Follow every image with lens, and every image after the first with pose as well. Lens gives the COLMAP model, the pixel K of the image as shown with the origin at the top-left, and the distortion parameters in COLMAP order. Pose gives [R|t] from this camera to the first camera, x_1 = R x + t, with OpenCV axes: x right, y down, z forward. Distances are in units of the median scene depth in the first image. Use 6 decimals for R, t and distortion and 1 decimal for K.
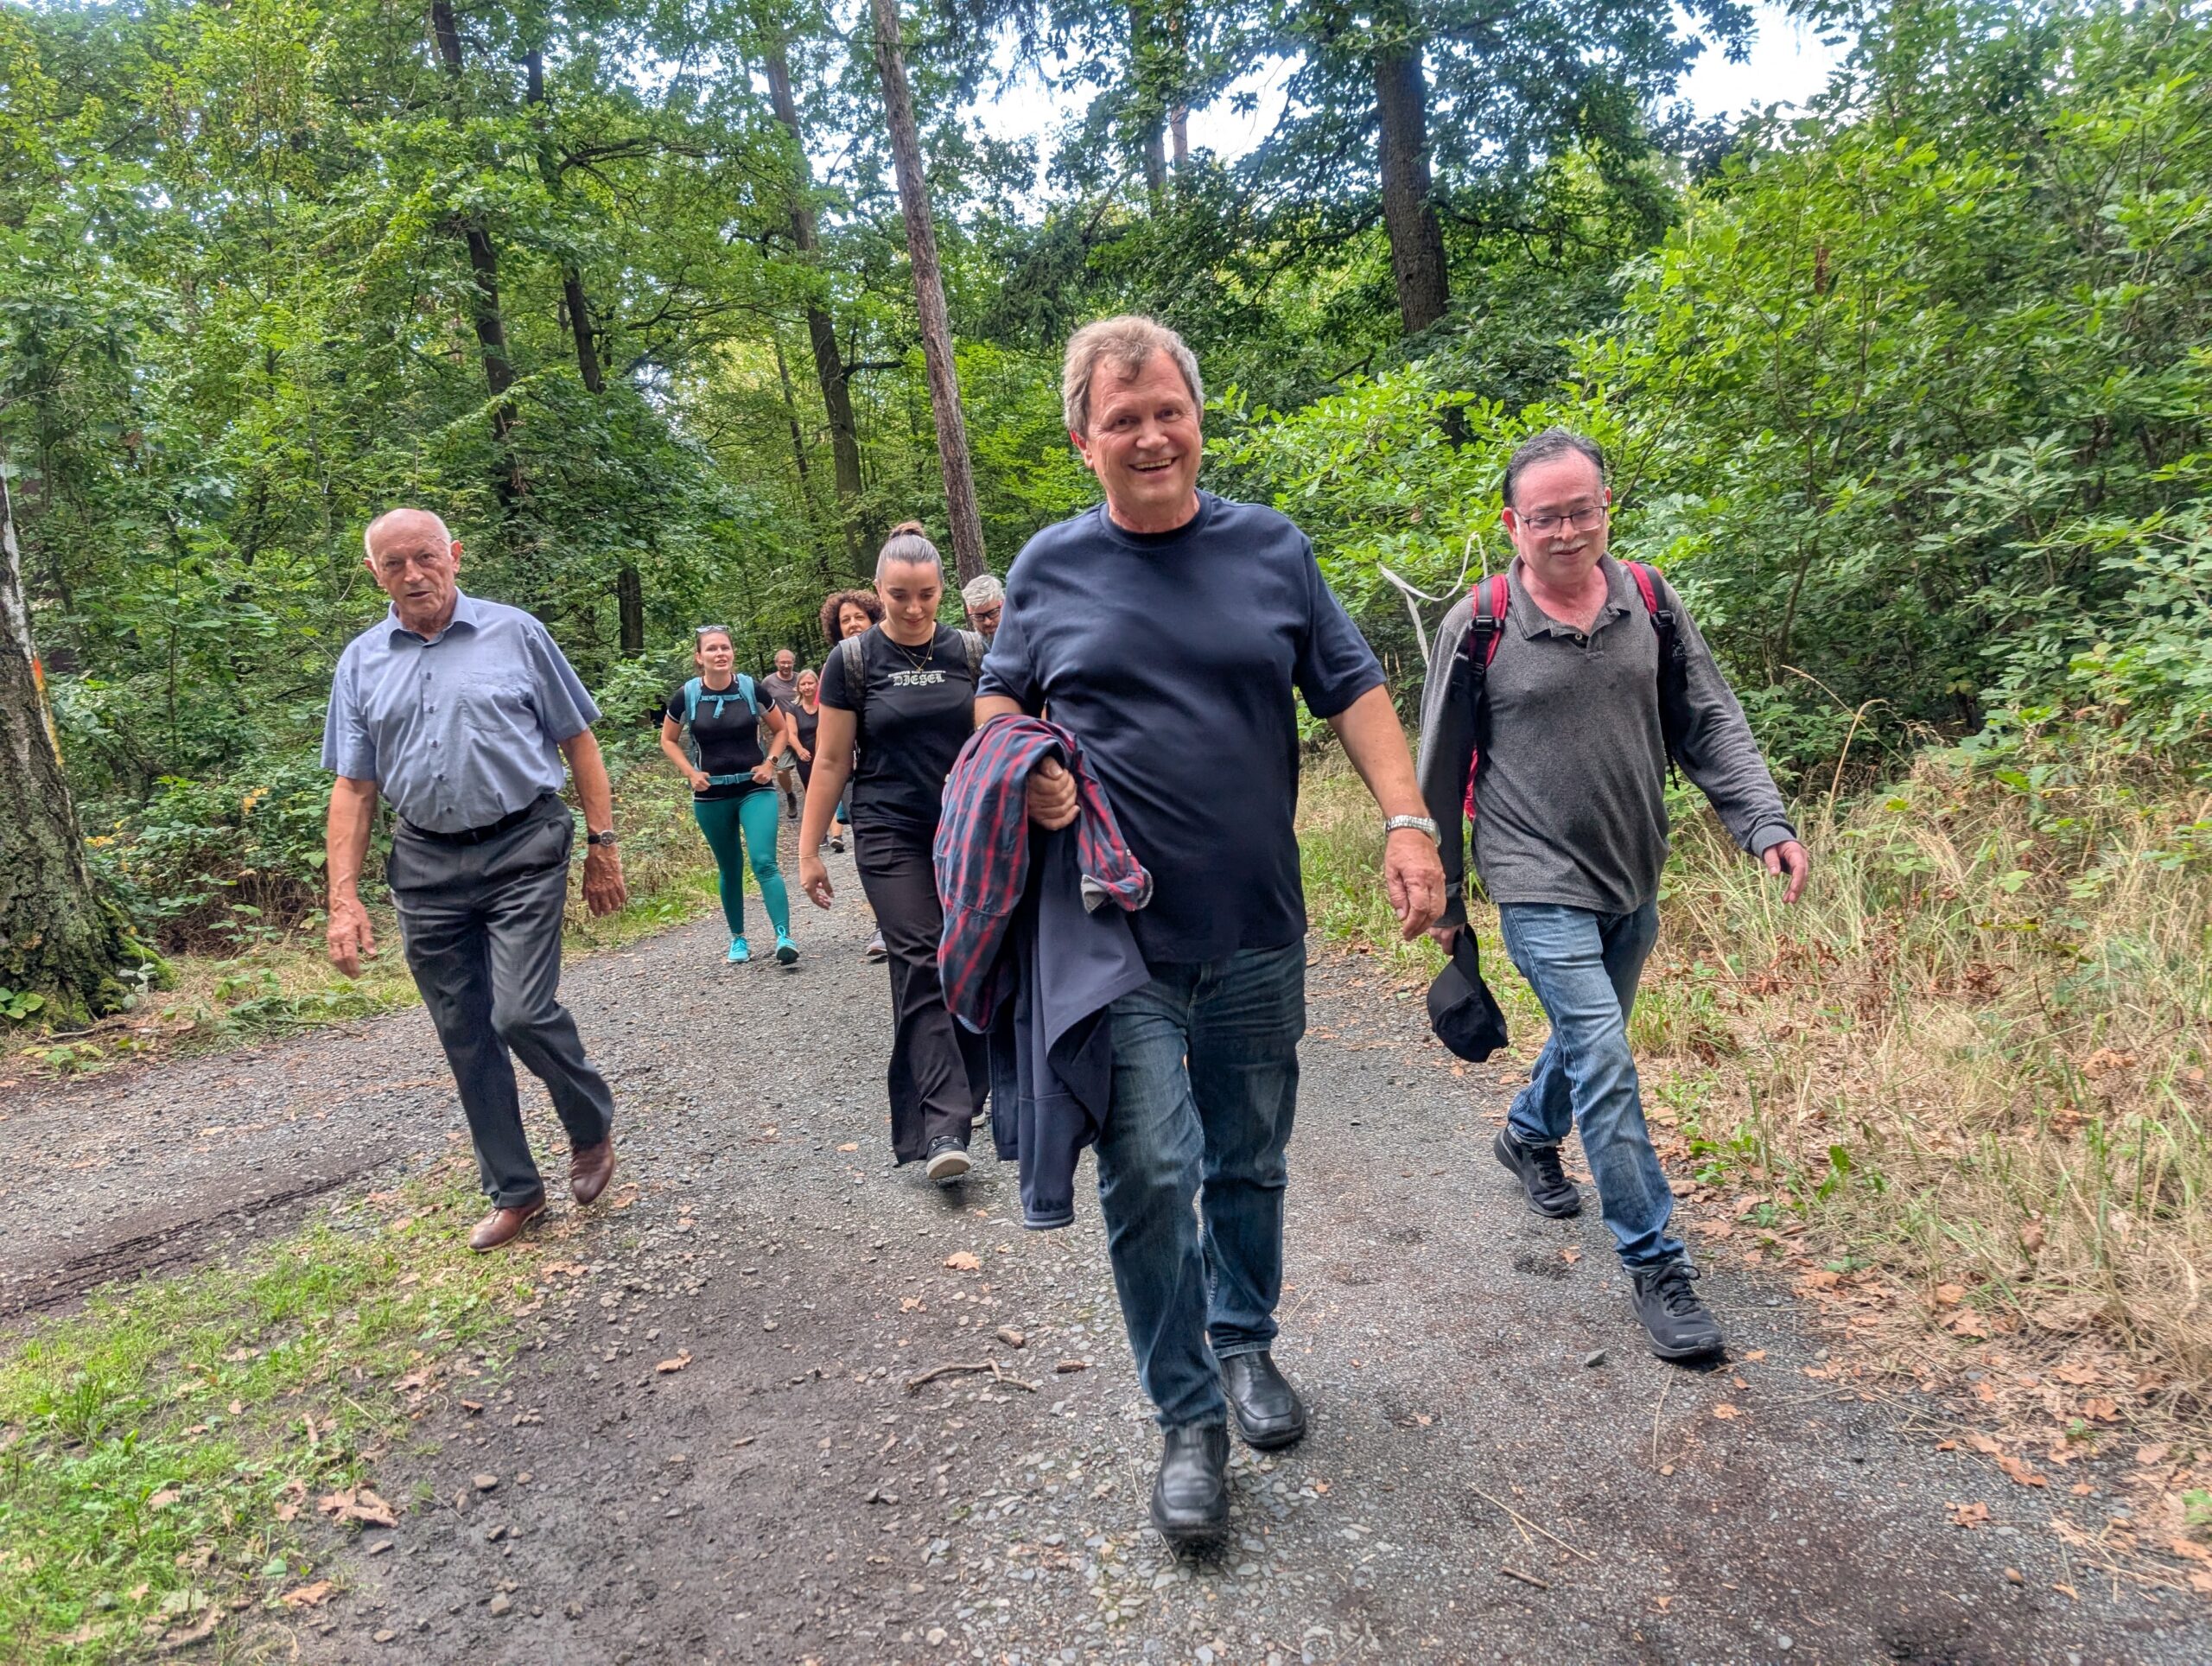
lens RADIAL K [[1662.4, 0, 1117.7], [0, 1662.4, 819.5], [0, 0, 1]] dist [0.032595, -0.010639]
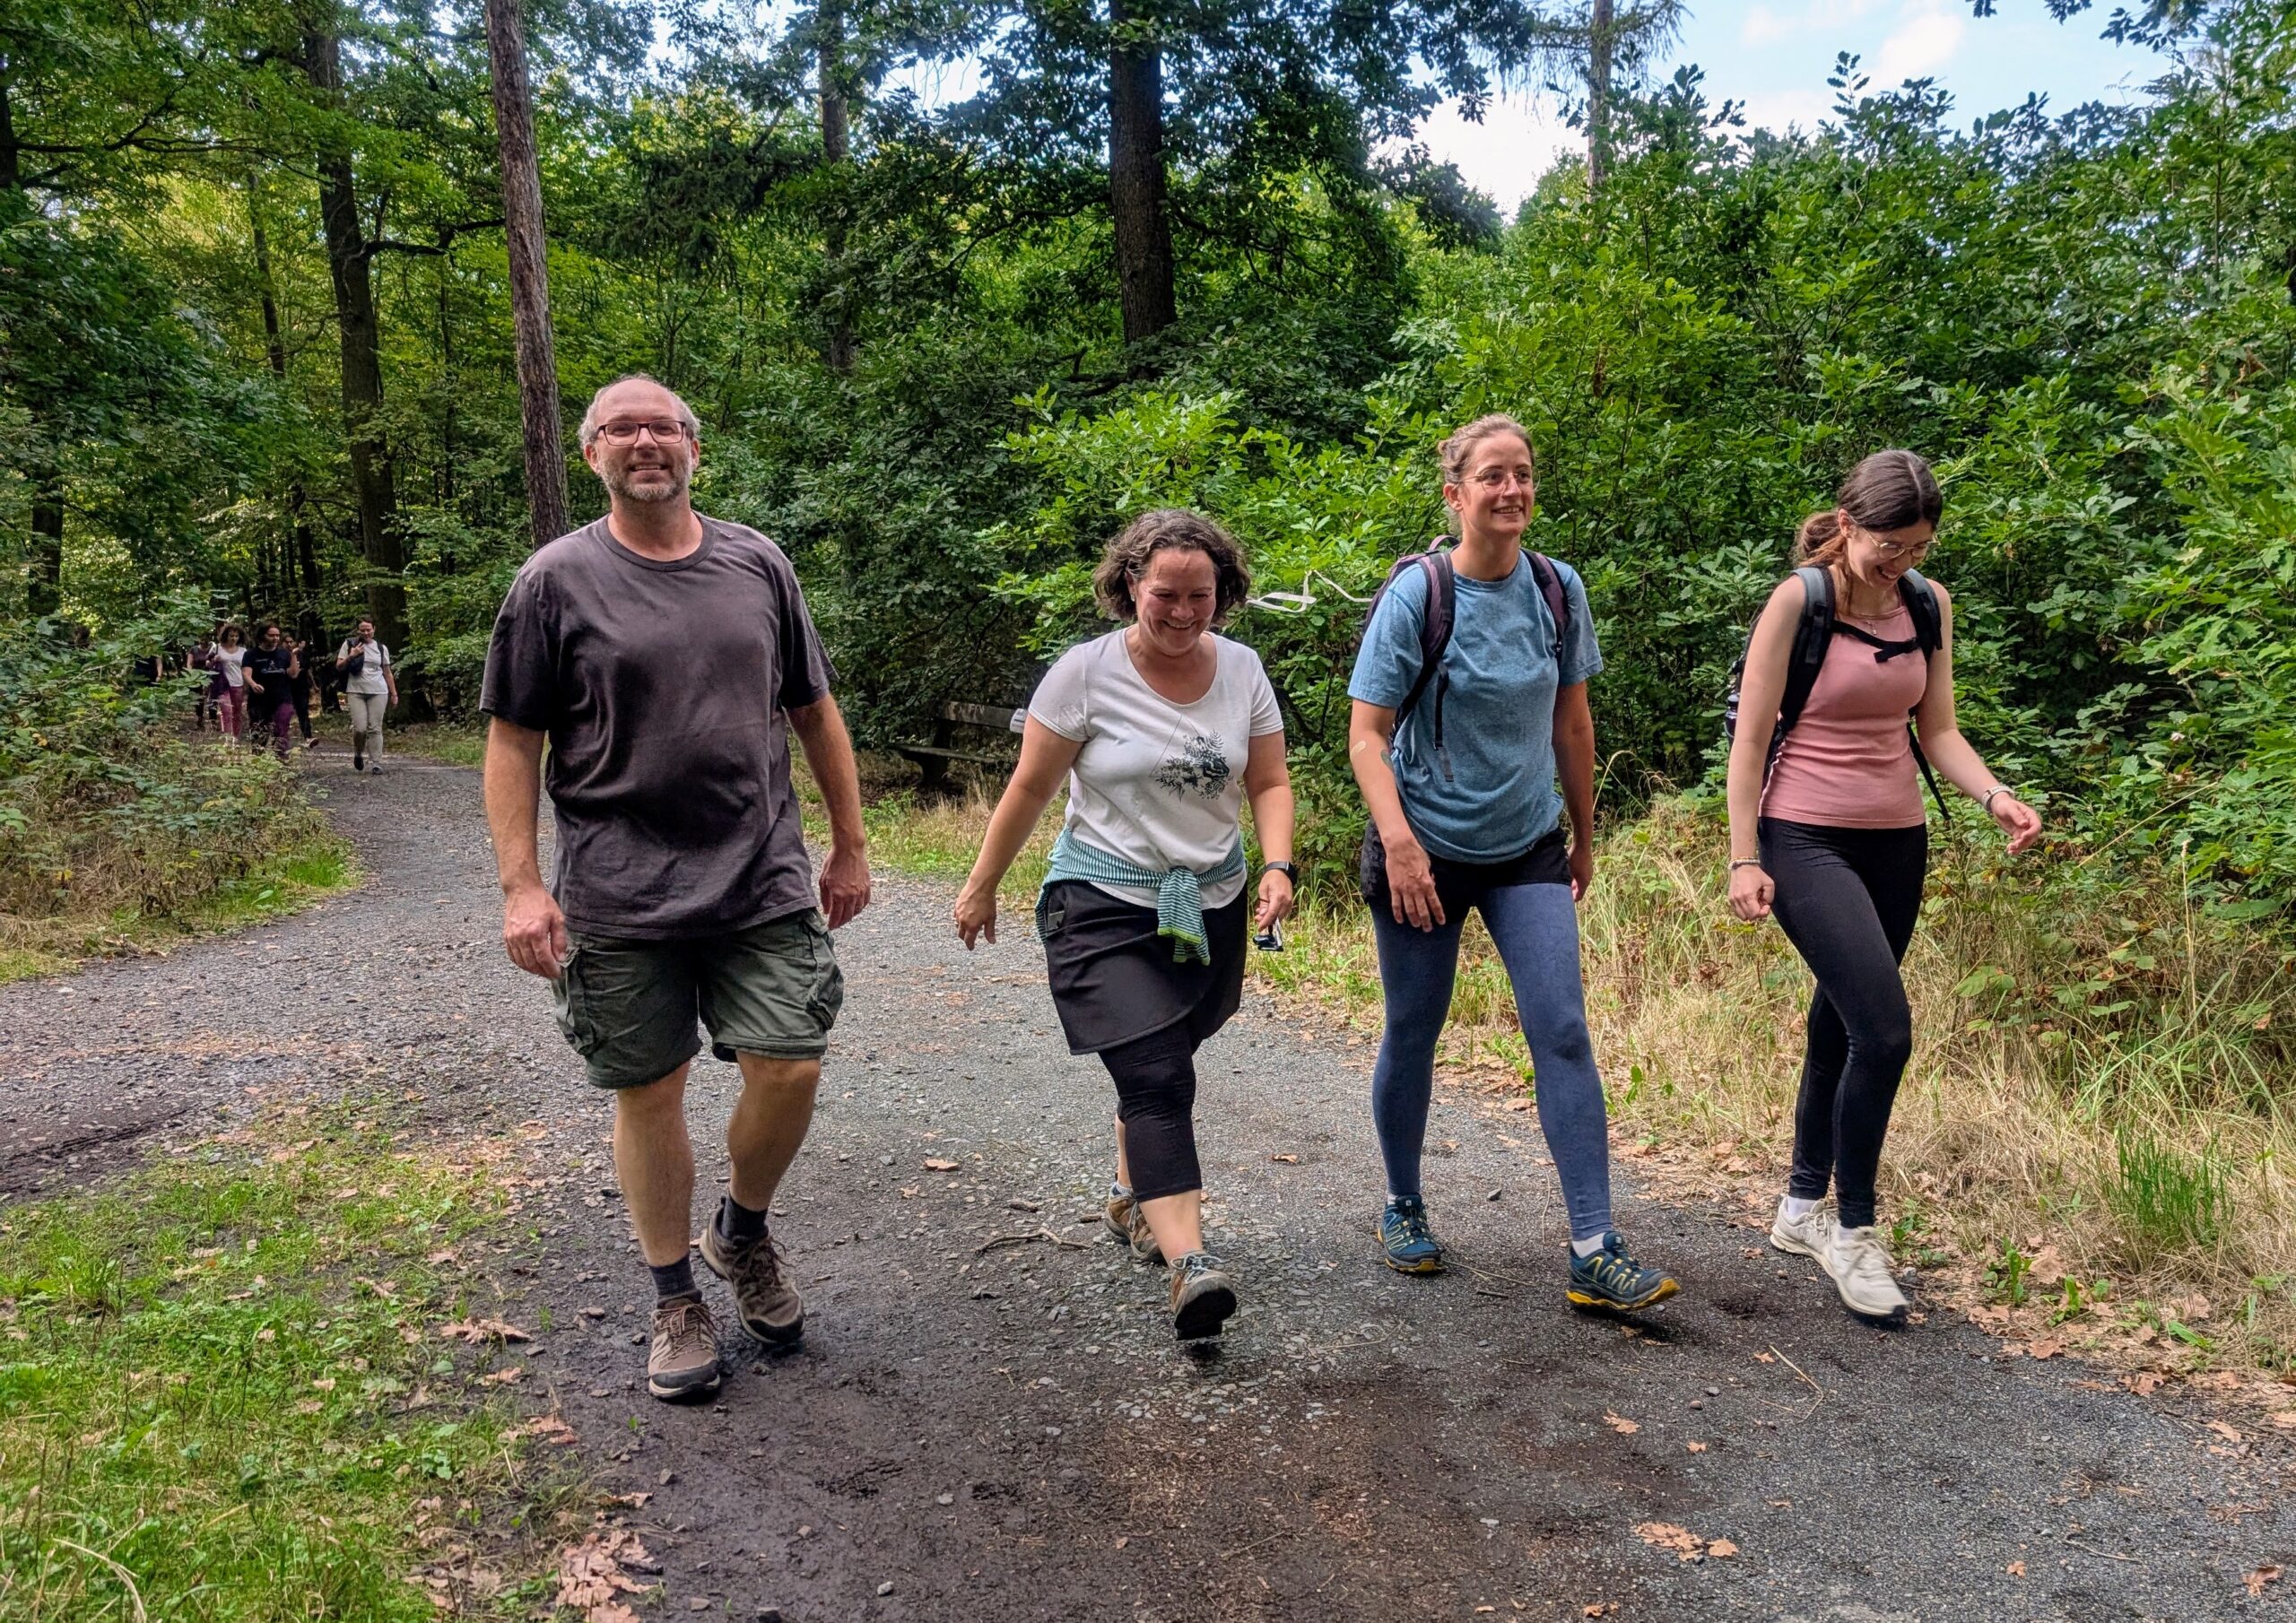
lens RADIAL K [[1977.6, 0, 1362.4], [0, 1977.6, 816.9], [0, 0, 1]] dist [0.036683, -0.003564]
pose [[0.937292, 0.068418, 0.341764, -0.128022], [-0.058364, 0.997509, -0.039626, 0.027748], [-0.343624, 0.017195, 0.938950, -0.159646]]
